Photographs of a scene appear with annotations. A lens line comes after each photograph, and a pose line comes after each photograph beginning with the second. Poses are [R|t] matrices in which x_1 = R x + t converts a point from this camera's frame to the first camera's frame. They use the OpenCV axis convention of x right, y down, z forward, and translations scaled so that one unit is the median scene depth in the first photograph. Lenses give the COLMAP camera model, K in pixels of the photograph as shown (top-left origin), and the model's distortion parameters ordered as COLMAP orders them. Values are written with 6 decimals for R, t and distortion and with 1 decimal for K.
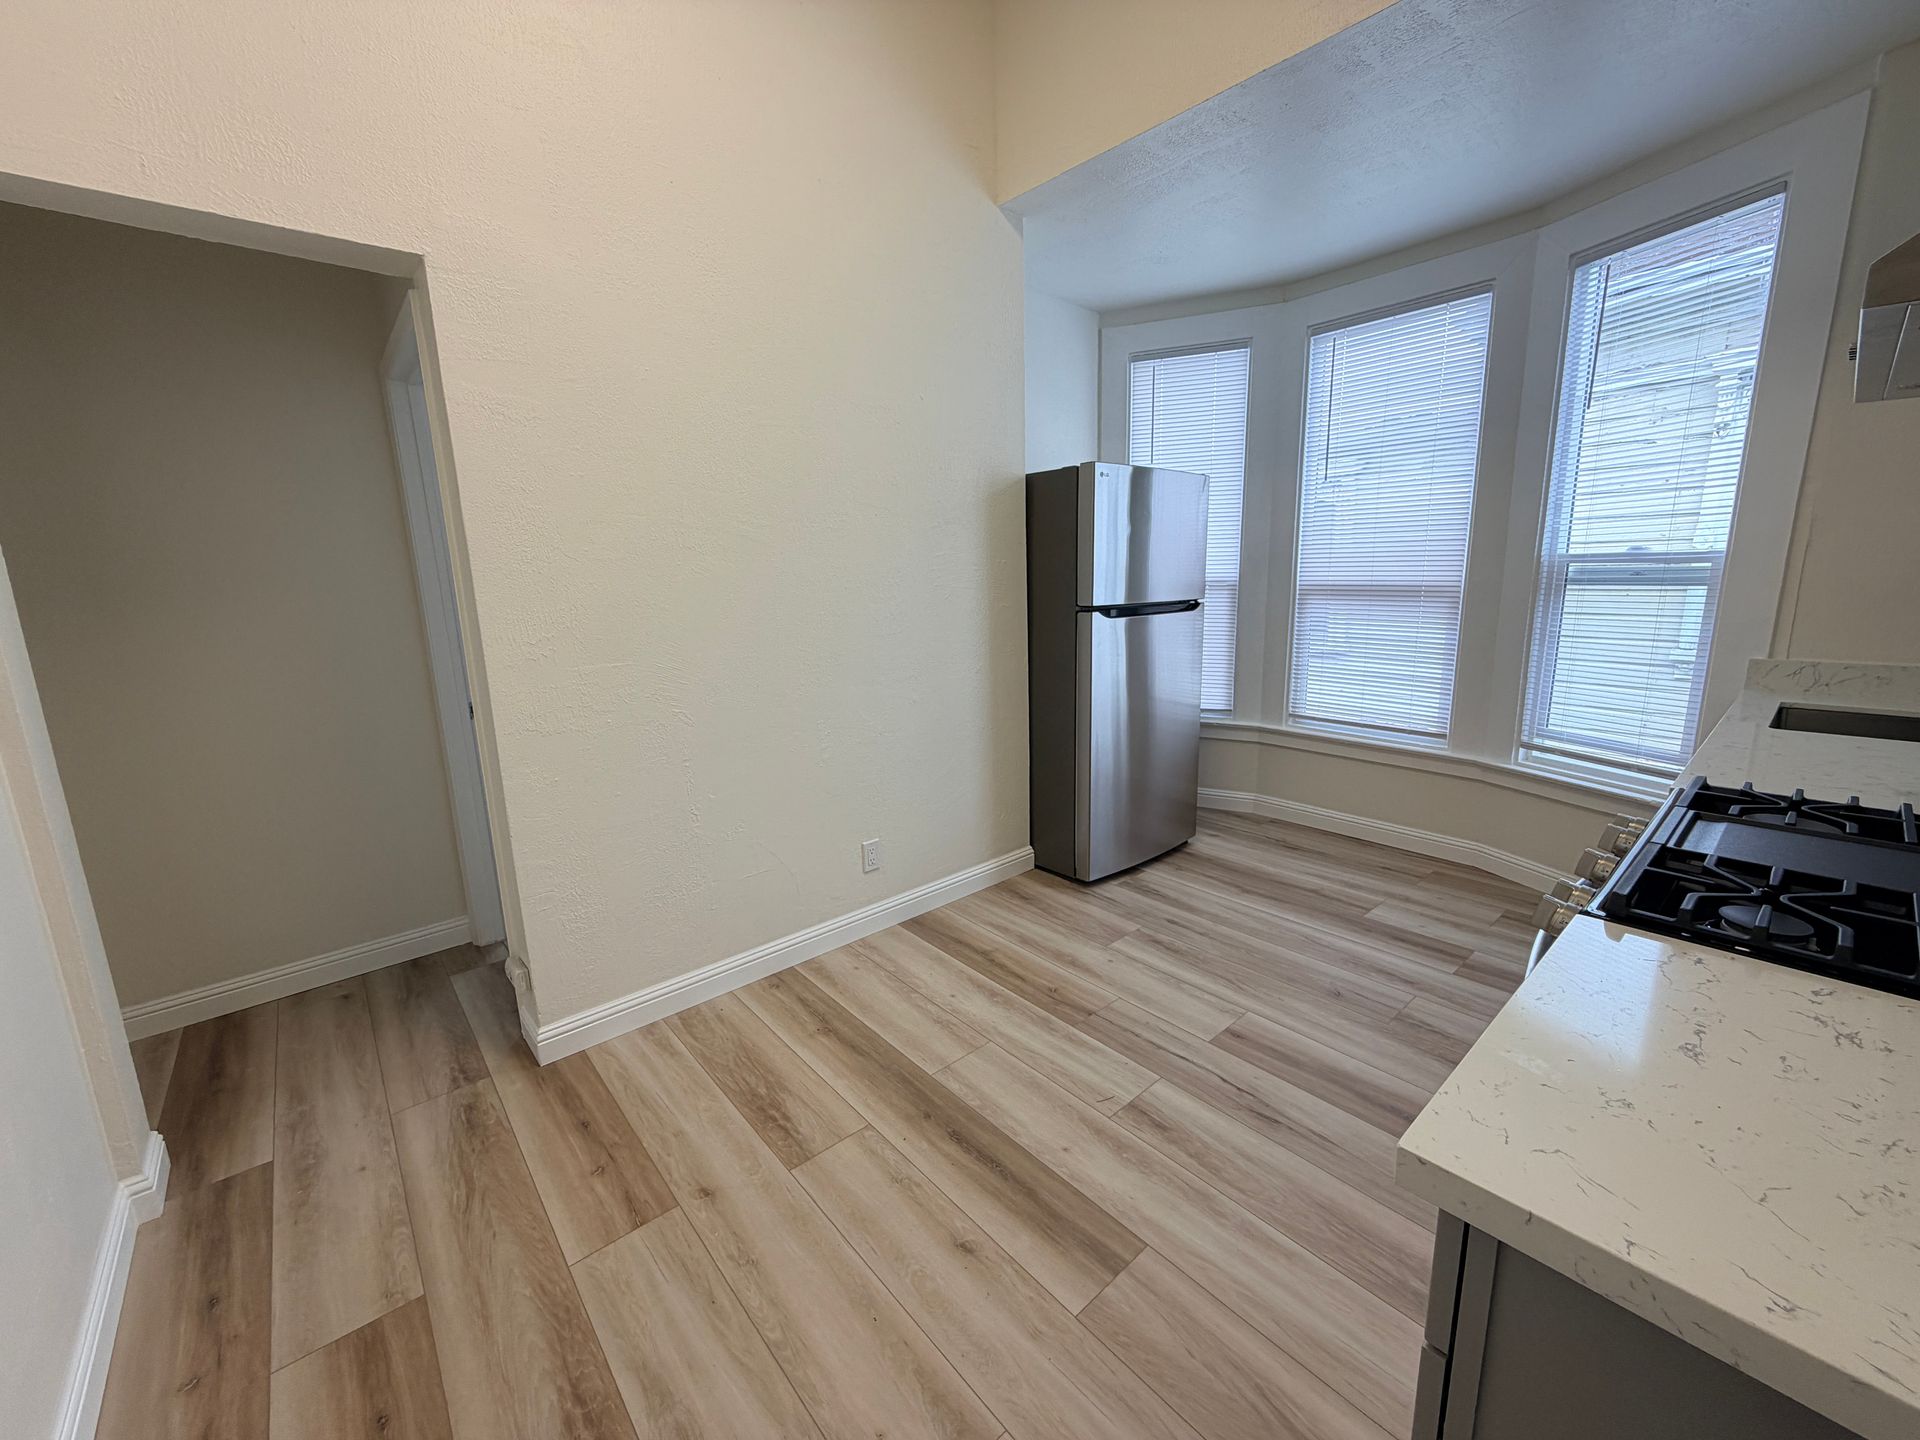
lens RADIAL K [[767.4, 0, 953.5], [0, 767.4, 720.5], [0, 0, 1]] dist [-0.000650, -0.000183]
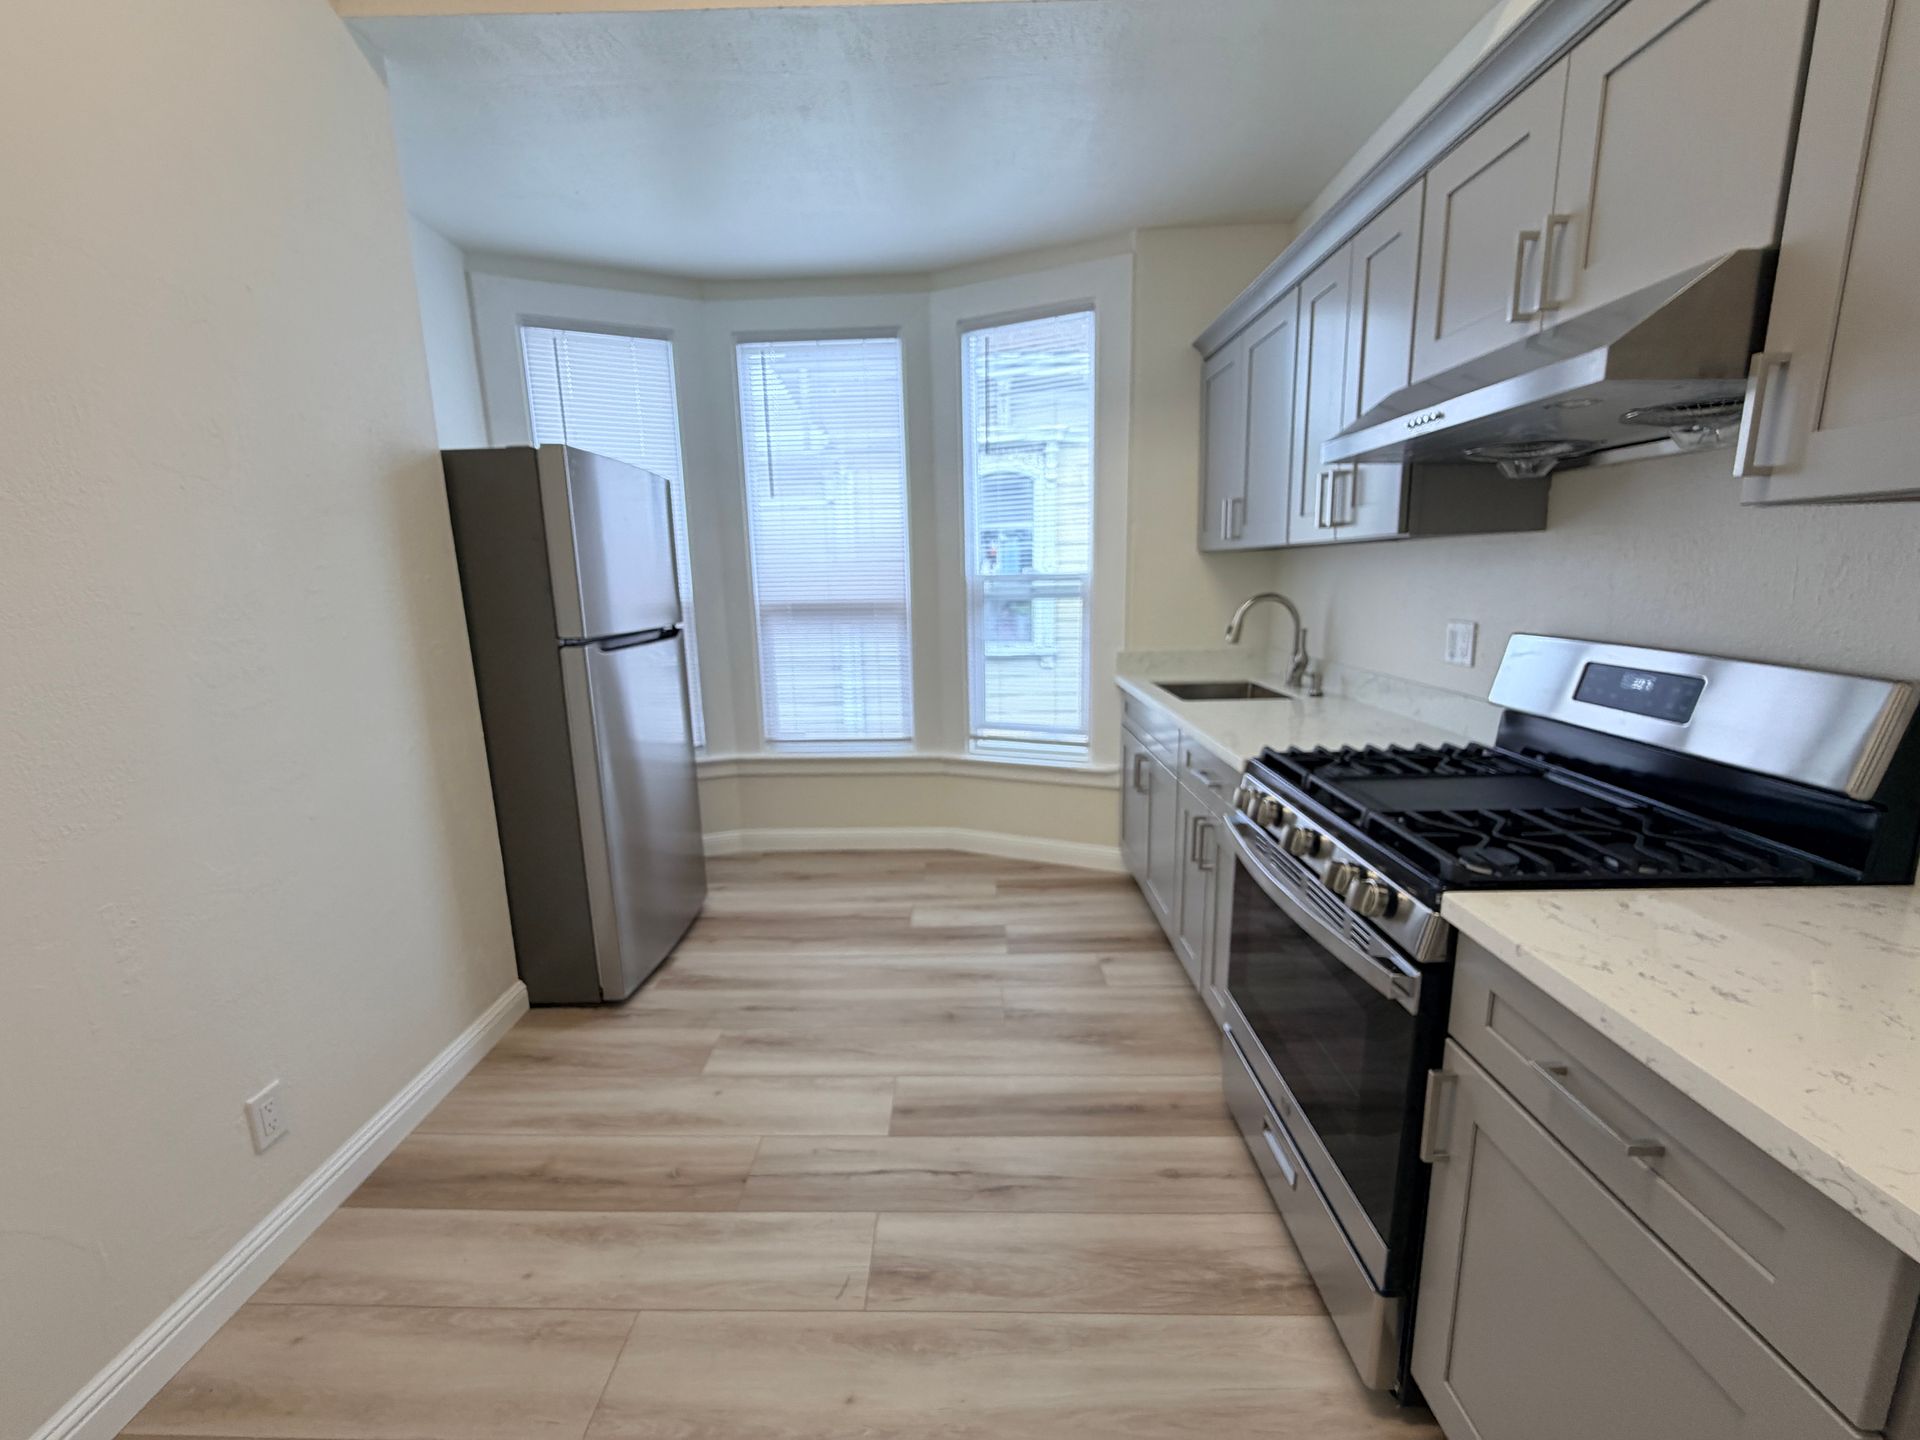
lens RADIAL K [[769.0, 0, 954.3], [0, 769.0, 721.7], [0, 0, 1]] dist [-0.000411, -0.000186]
pose [[0.664066, -0.132079, 0.735916, -0.142955], [0.150896, 0.987695, 0.041105, -0.046919], [-0.732289, 0.083750, 0.675824, 0.246823]]
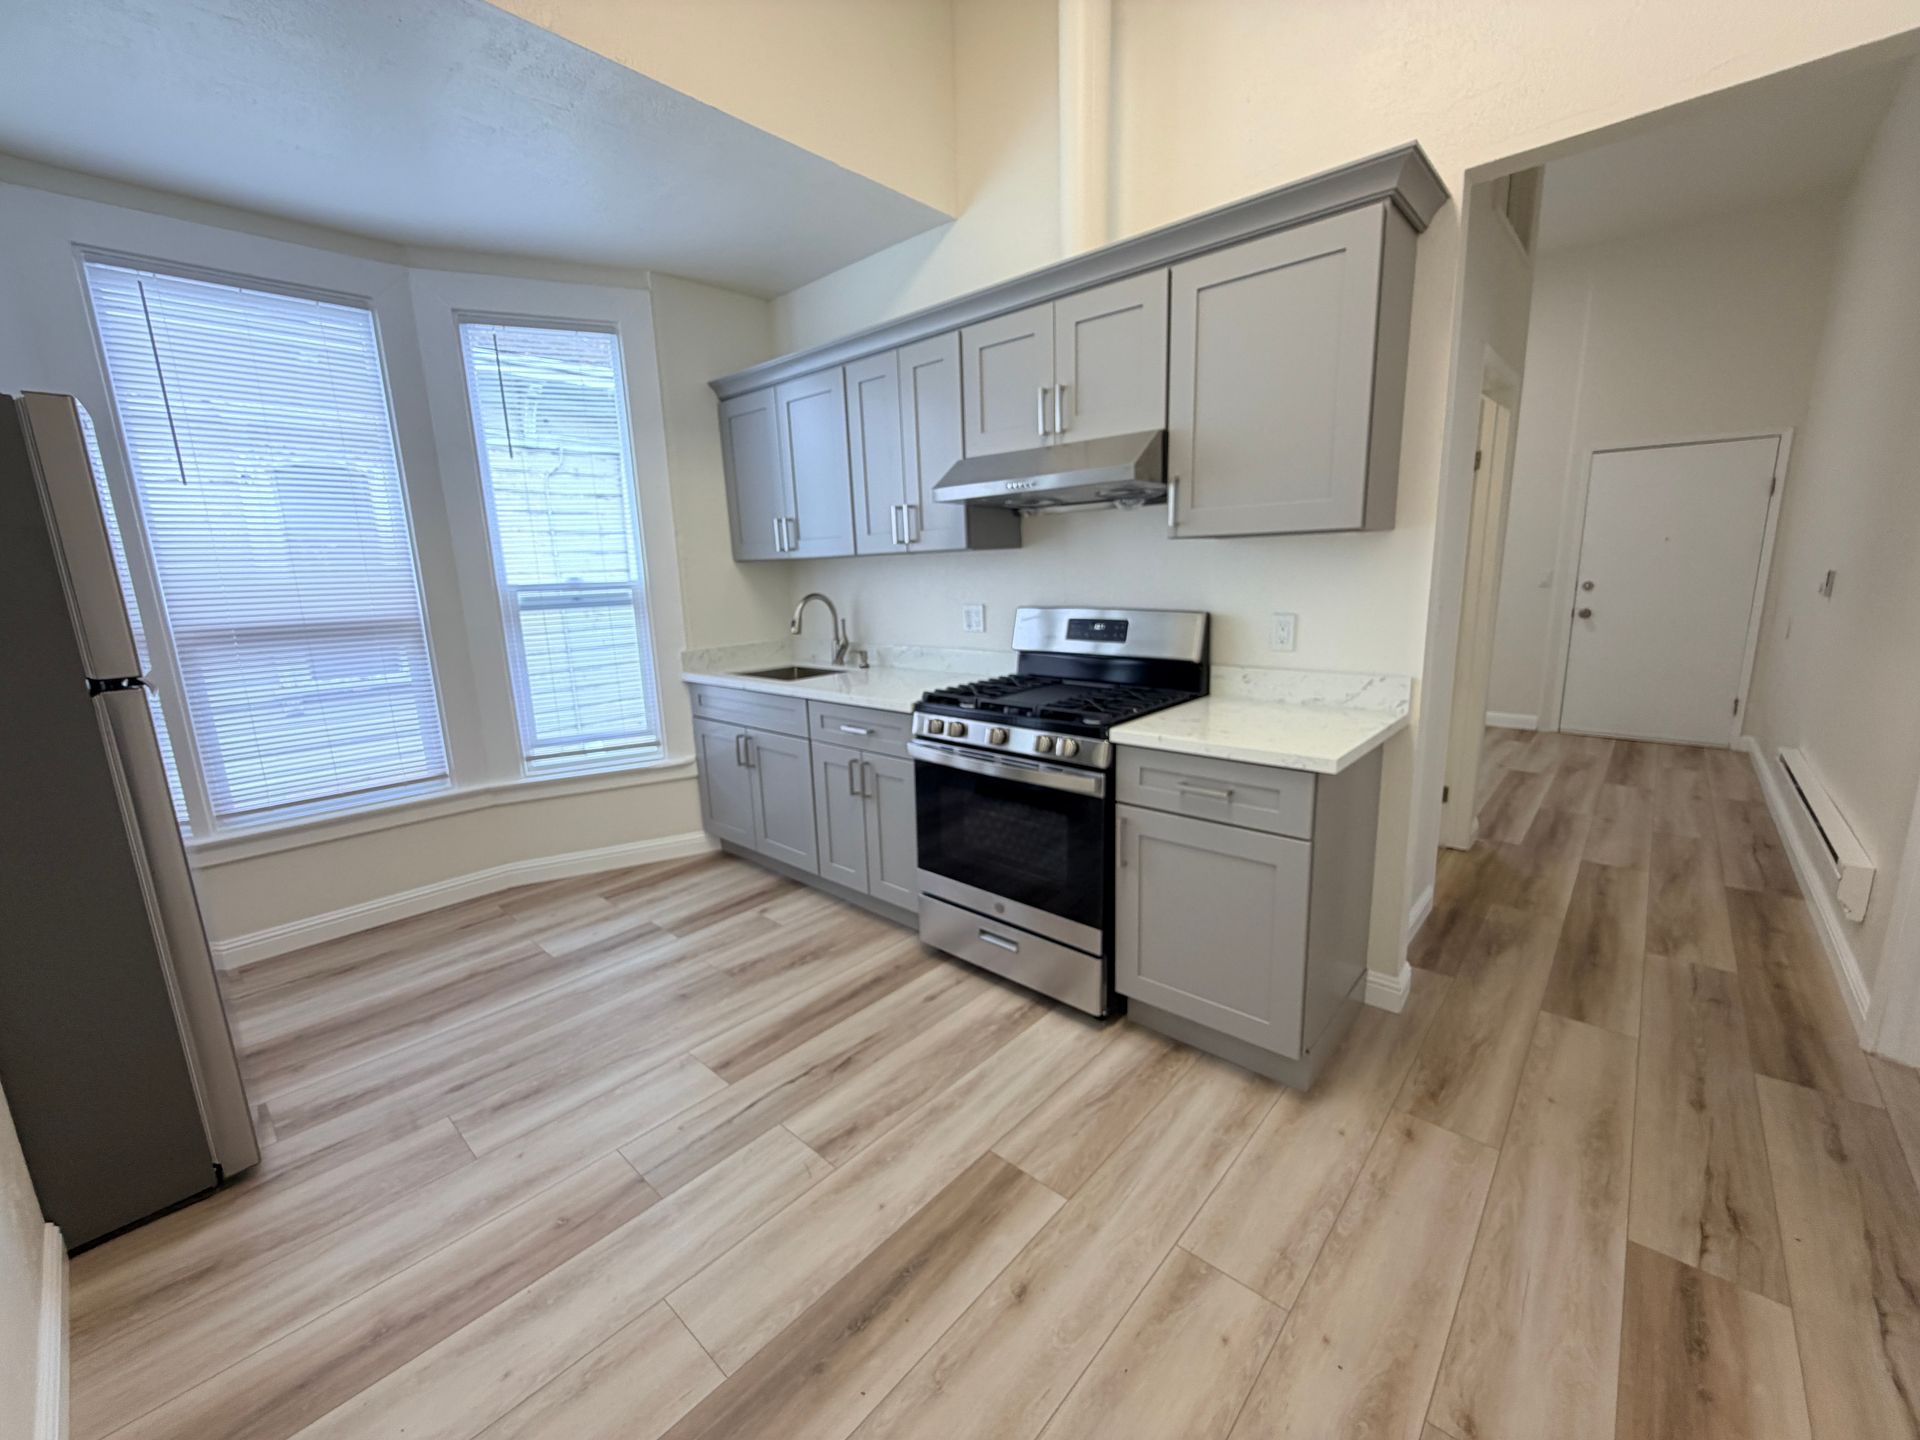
lens RADIAL K [[767.4, 0, 953.5], [0, 767.4, 720.5], [0, 0, 1]] dist [-0.000650, -0.000183]
pose [[-0.124468, -0.166027, 0.978235, -0.415841], [0.228845, 0.954517, 0.191120, -0.095816], [-0.965473, 0.247653, -0.080812, 0.527110]]
